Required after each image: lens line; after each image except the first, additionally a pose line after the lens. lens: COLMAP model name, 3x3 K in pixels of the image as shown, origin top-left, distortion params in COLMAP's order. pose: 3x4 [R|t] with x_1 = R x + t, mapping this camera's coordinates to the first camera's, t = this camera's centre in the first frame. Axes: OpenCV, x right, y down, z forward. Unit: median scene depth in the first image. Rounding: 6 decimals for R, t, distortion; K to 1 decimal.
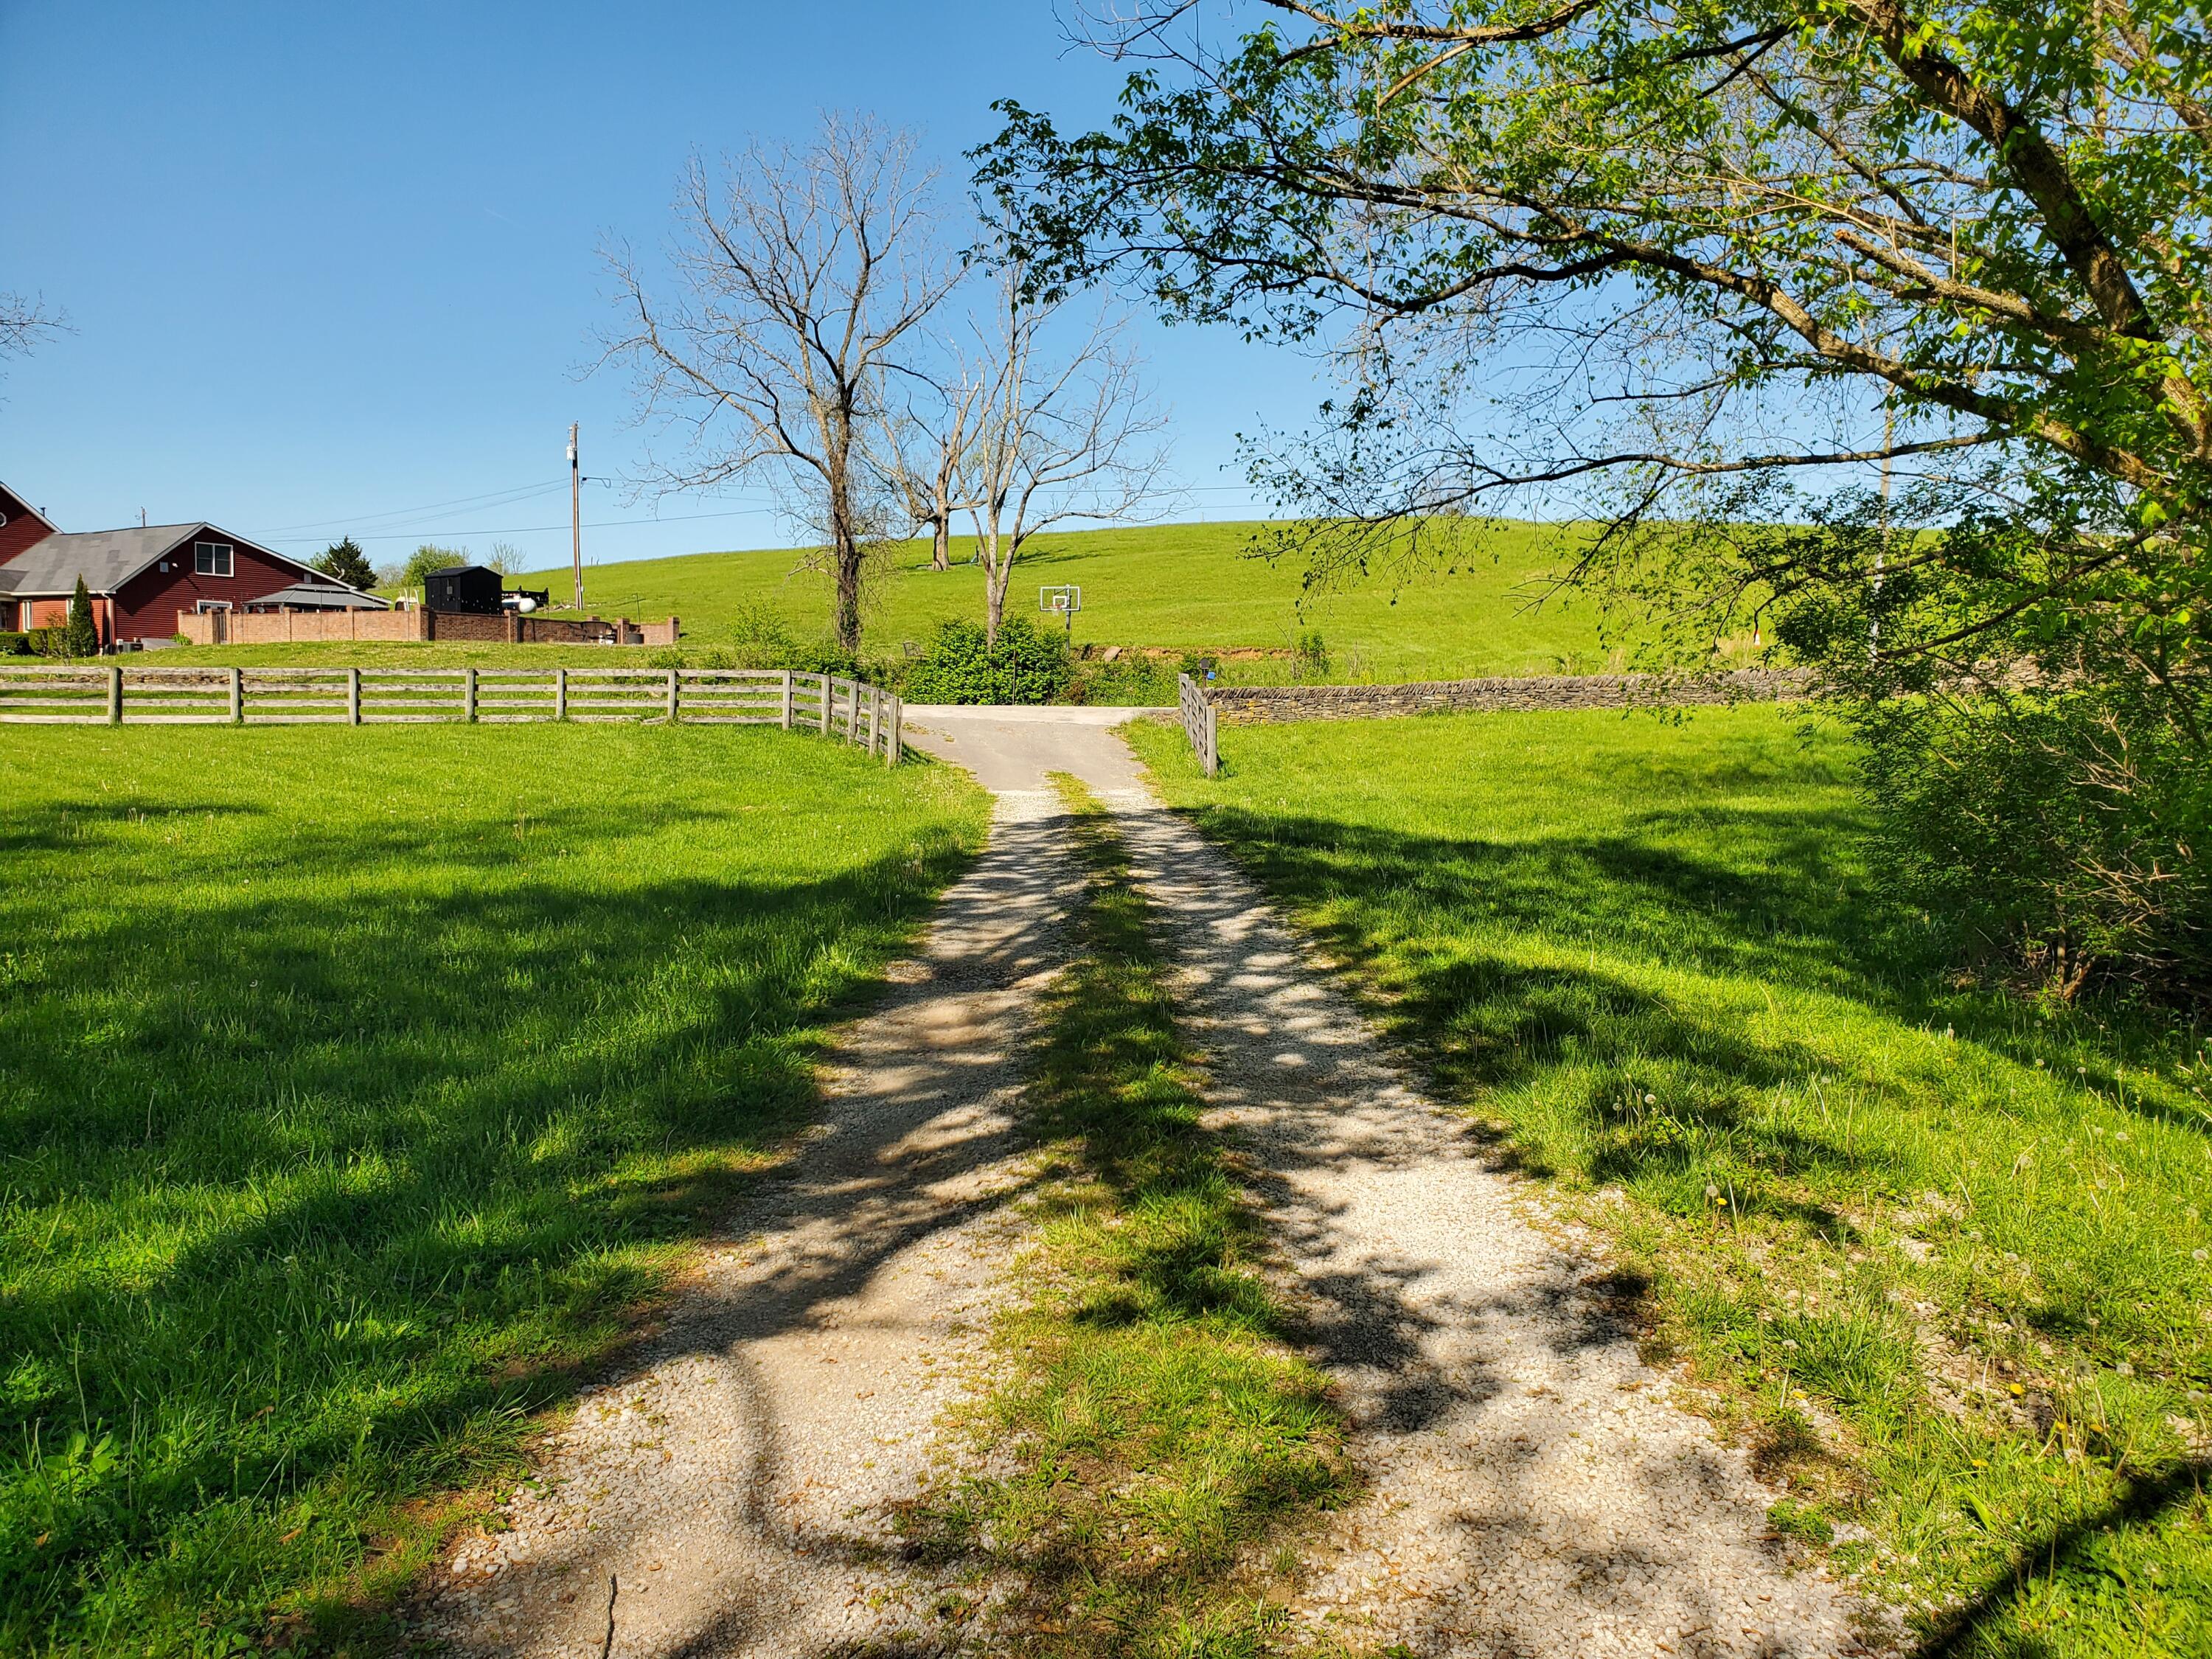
lens RADIAL K [[1672.8, 0, 1105.8], [0, 1672.8, 829.5], [0, 0, 1]] dist [-0.000748, -0.000083]
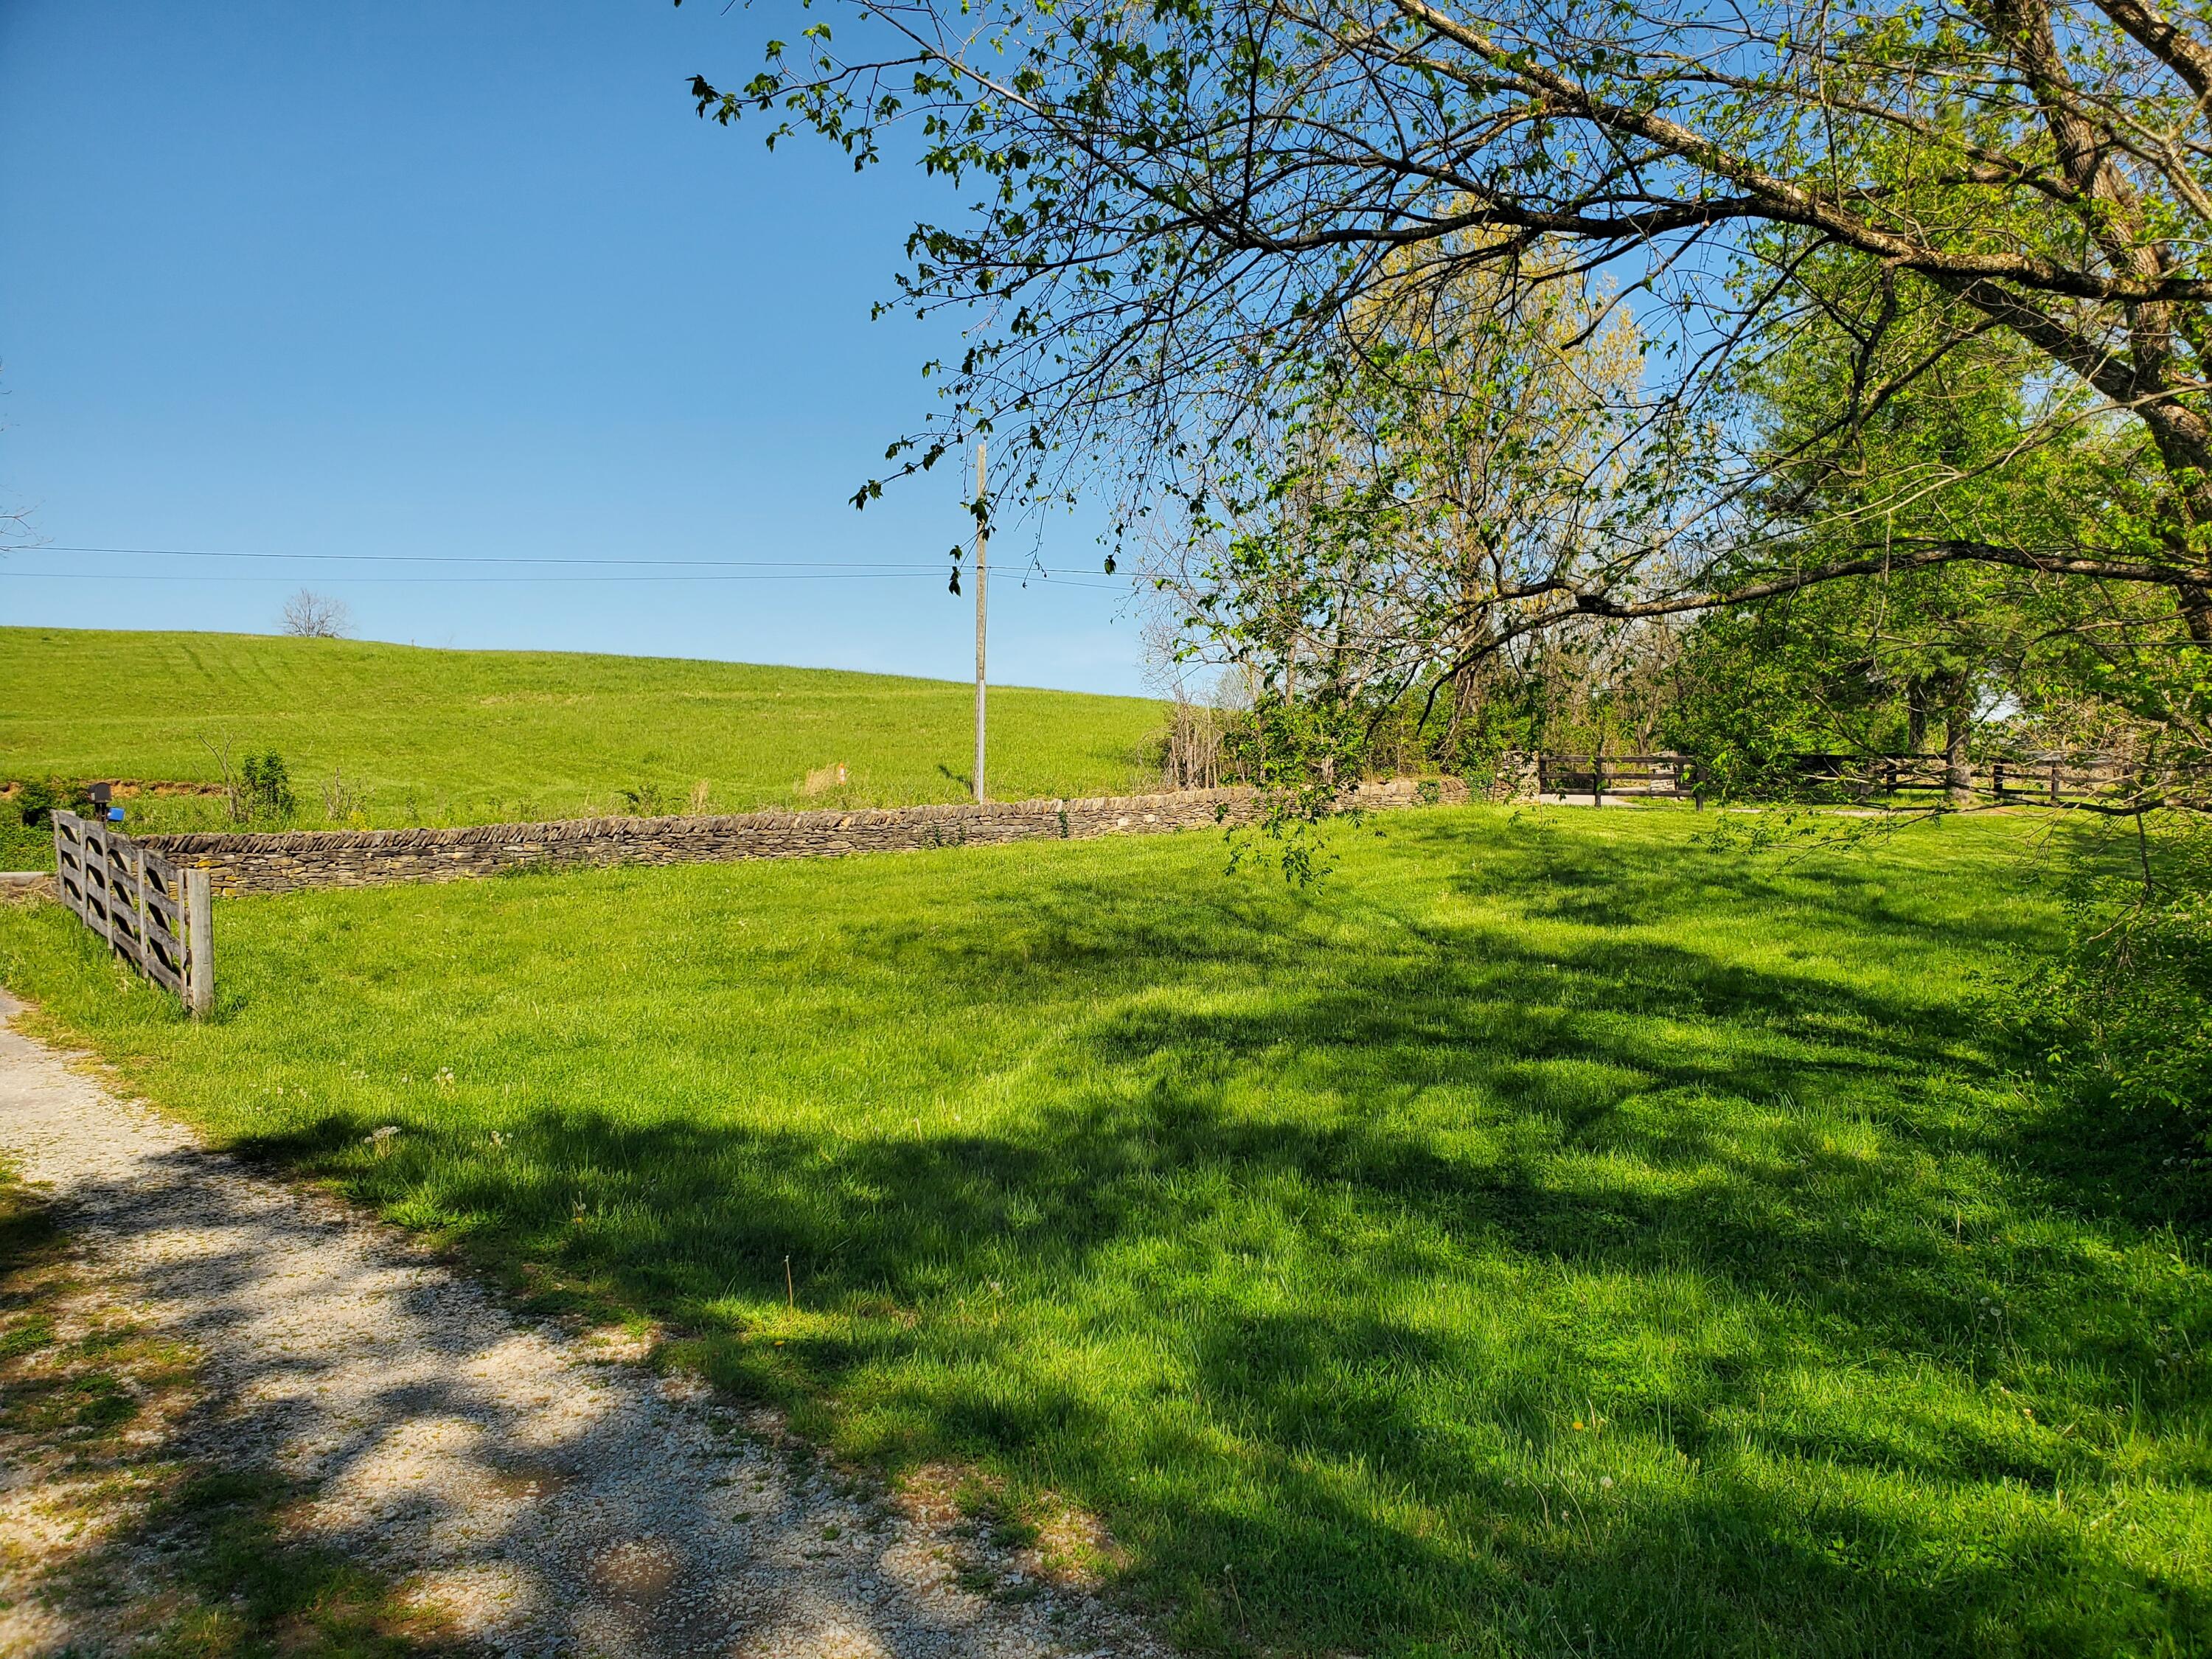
lens RADIAL K [[1672.8, 0, 1106.3], [0, 1672.8, 831.4], [0, 0, 1]] dist [-0.000748, -0.000083]
pose [[0.763419, -0.004823, 0.645886, -0.048091], [0.067558, 0.995084, -0.072420, -0.023156], [-0.642361, 0.098922, 0.759991, 0.364826]]
